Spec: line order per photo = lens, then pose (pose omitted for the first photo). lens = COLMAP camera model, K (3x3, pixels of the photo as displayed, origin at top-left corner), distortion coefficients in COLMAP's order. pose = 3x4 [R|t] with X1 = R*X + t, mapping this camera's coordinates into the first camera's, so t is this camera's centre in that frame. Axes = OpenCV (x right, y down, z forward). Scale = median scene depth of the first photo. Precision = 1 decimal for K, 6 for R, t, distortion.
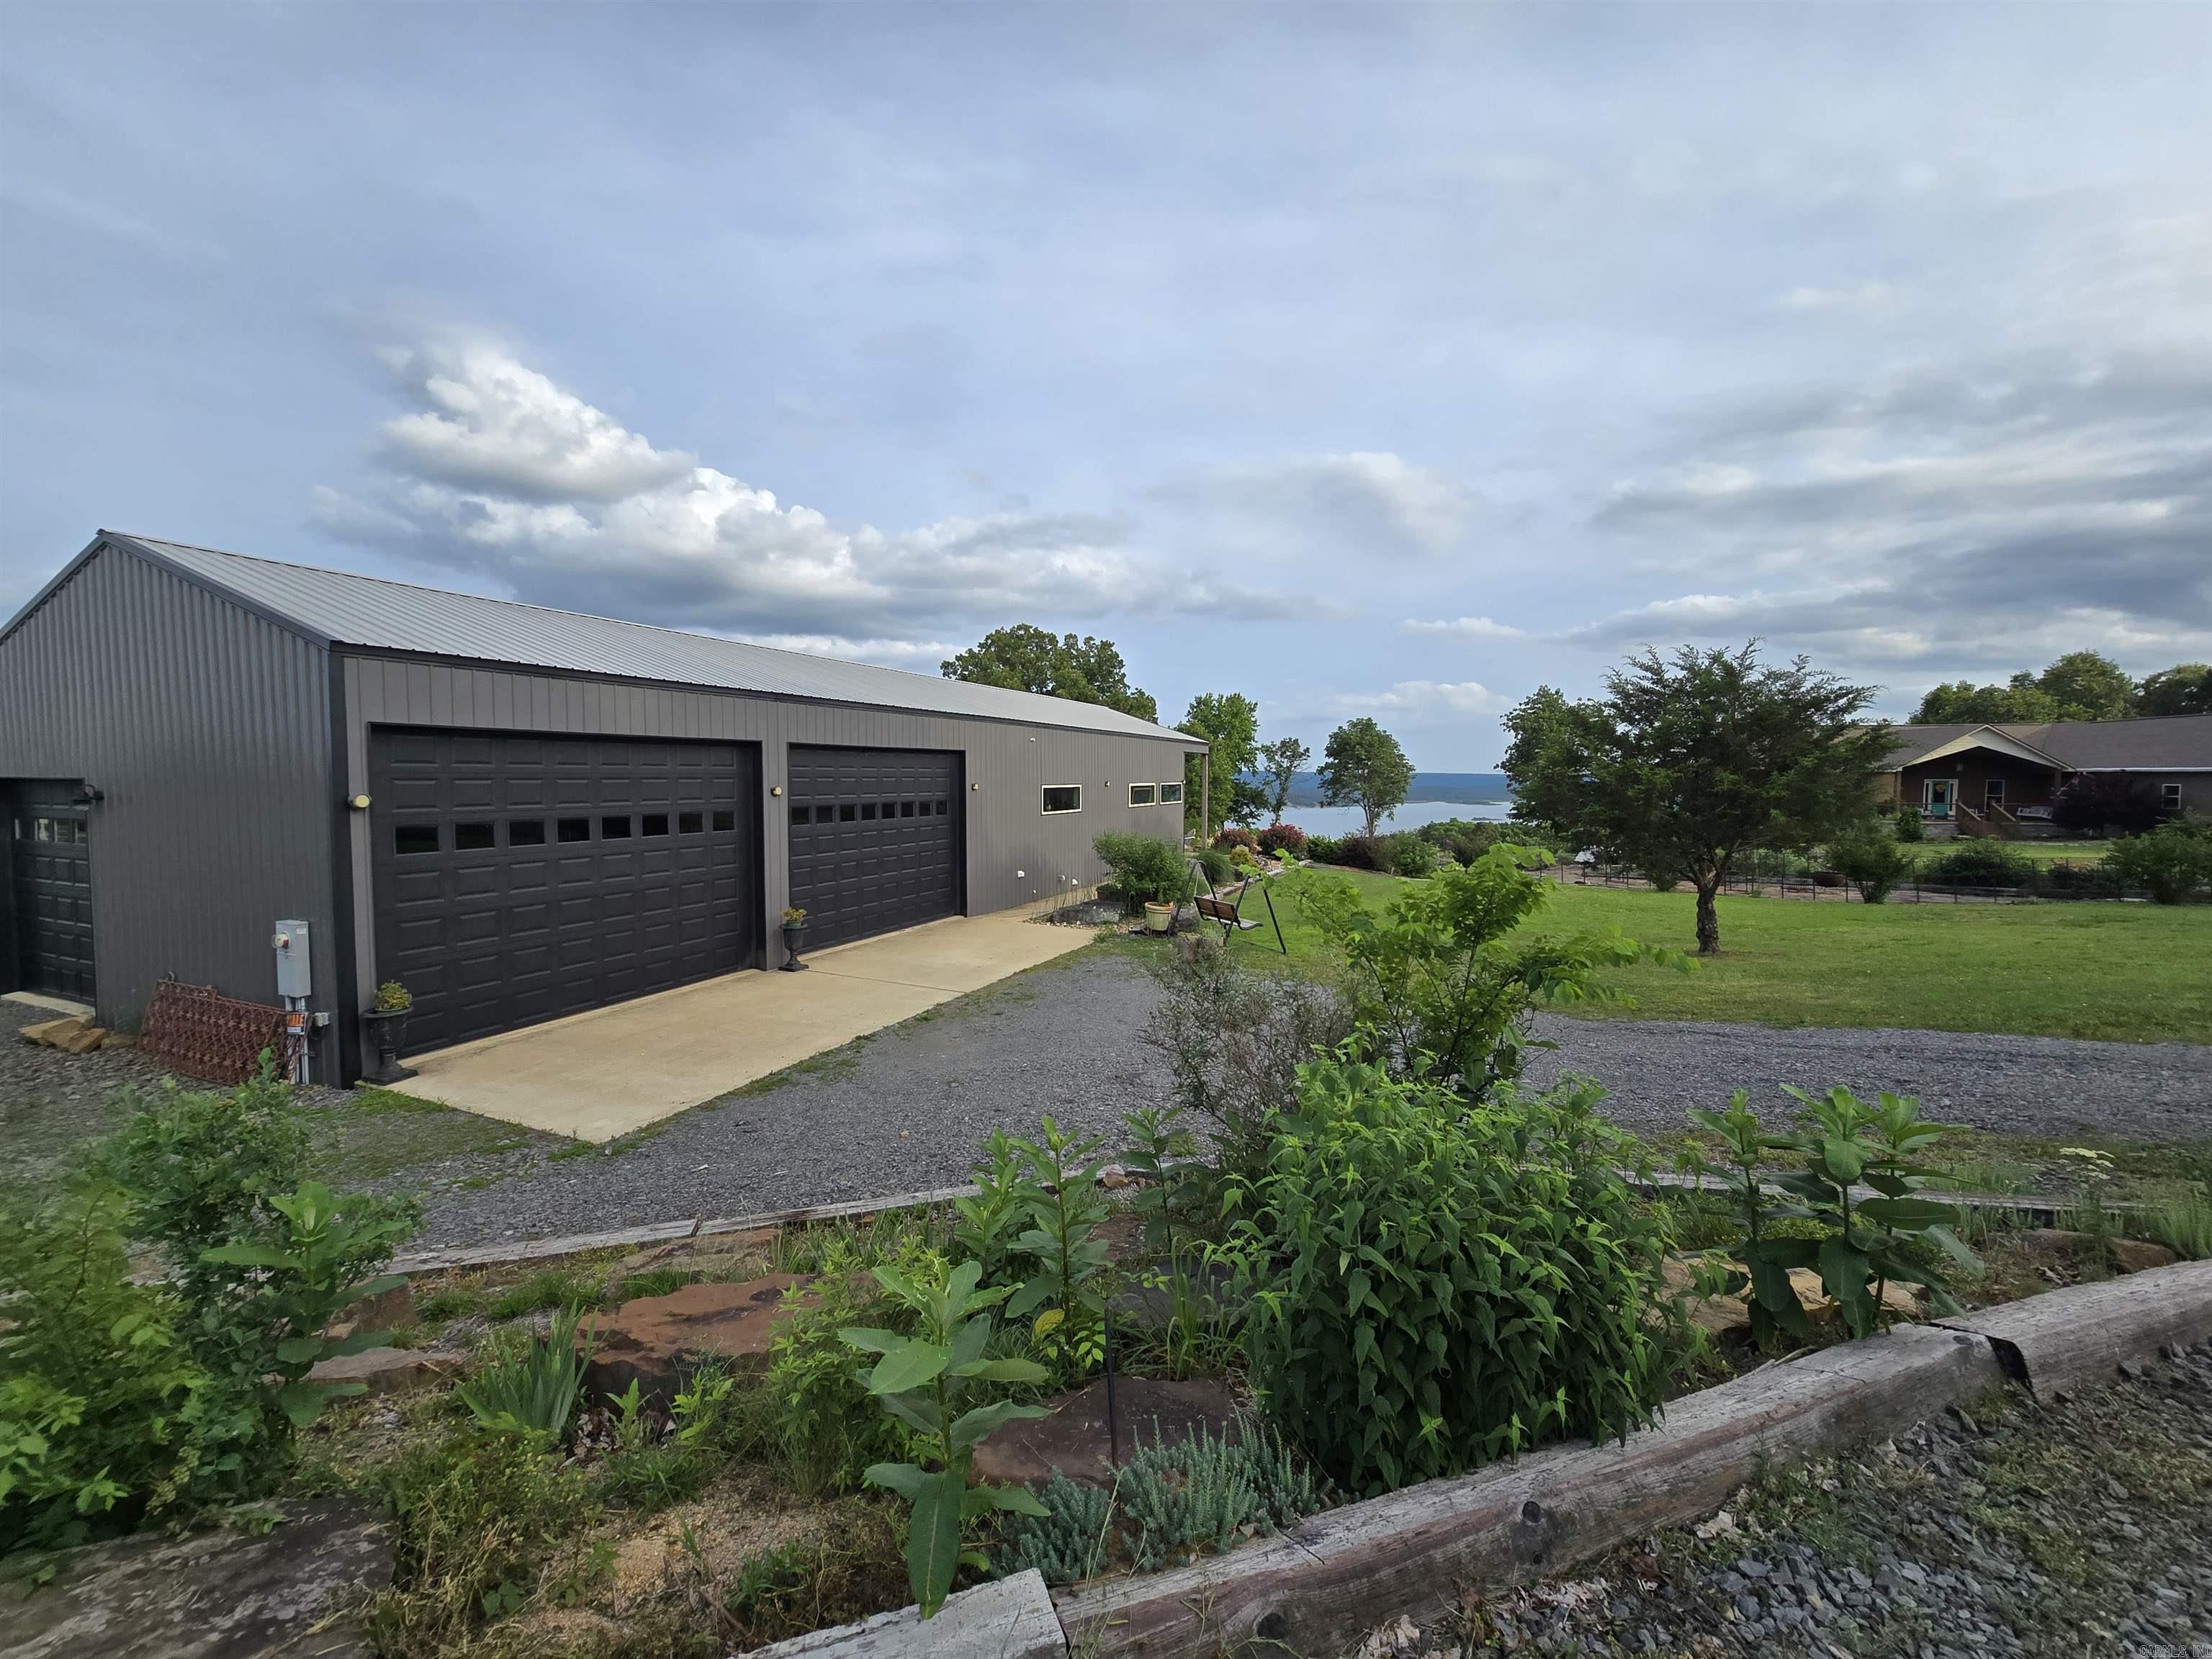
lens RADIAL K [[903.7, 0, 1092.2], [0, 903.7, 831.1], [0, 0, 1]] dist [-0.003467, 0.001342]
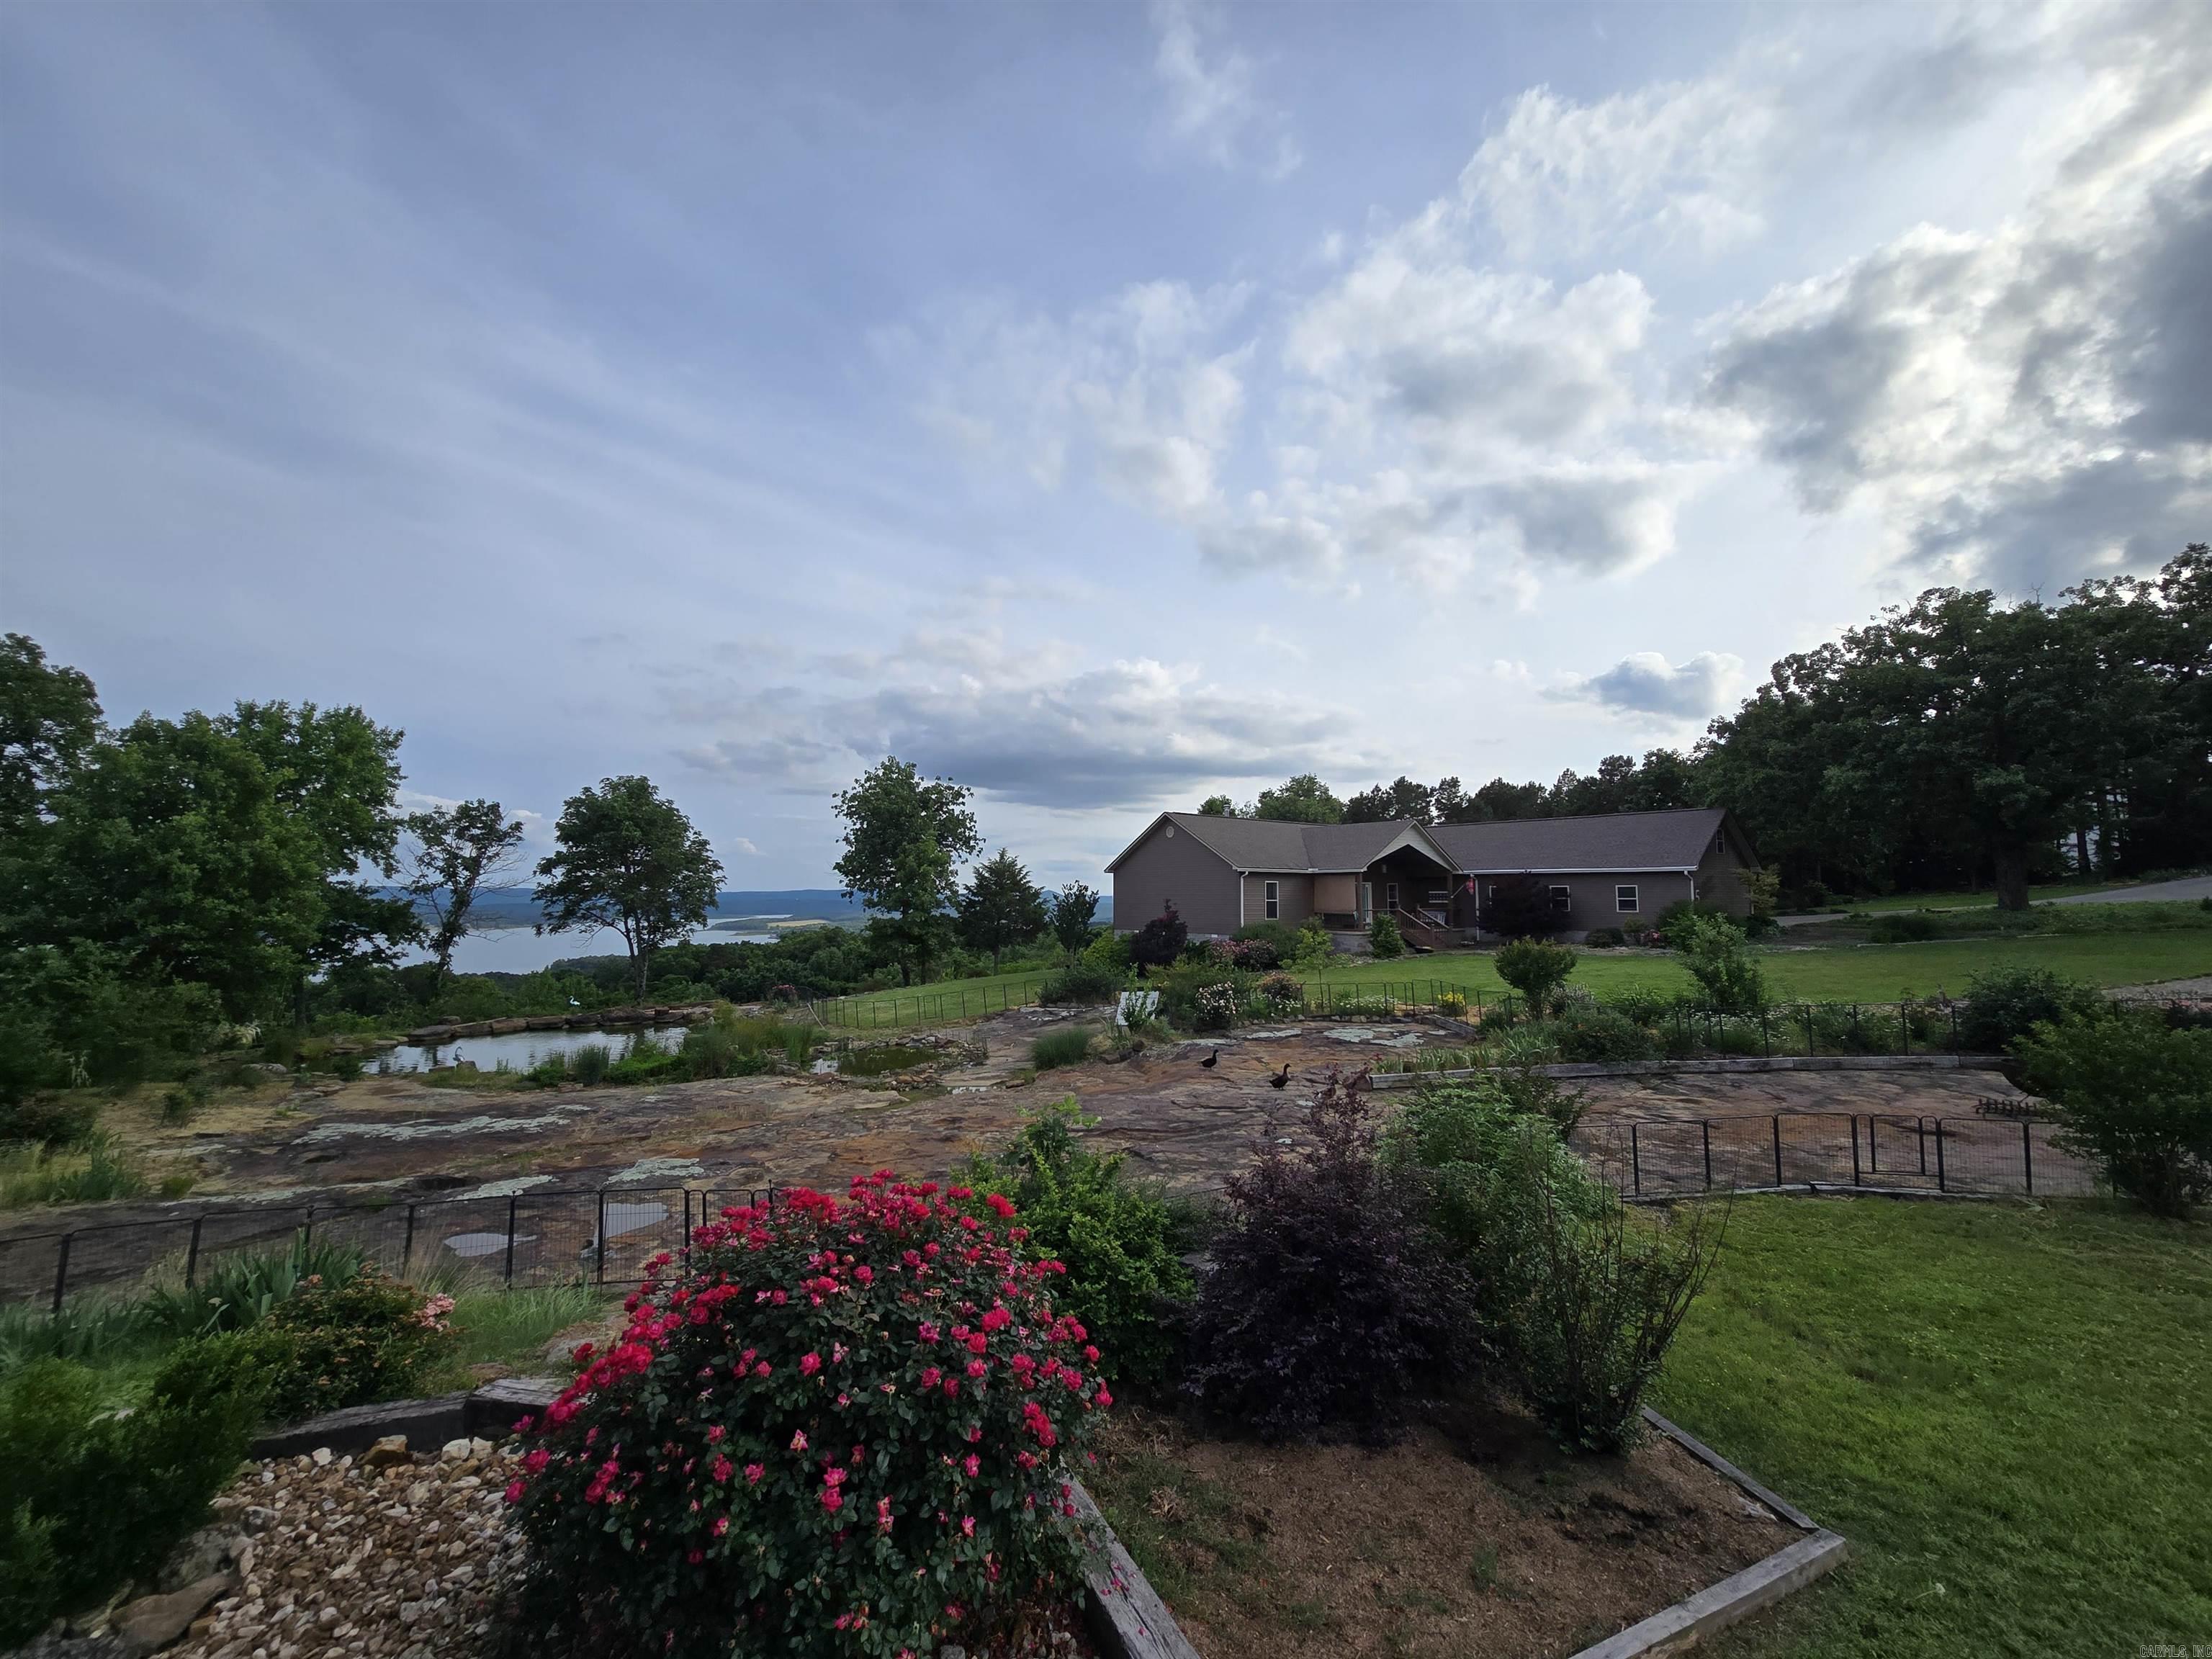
lens RADIAL K [[903.7, 0, 1109.7], [0, 903.7, 820.4], [0, 0, 1]] dist [-0.003467, 0.001342]
pose [[0.664066, 0.059030, 0.745340, 0.073727], [0.043831, 0.992090, -0.117624, -0.016209], [-0.746388, 0.110779, 0.656226, 0.390860]]
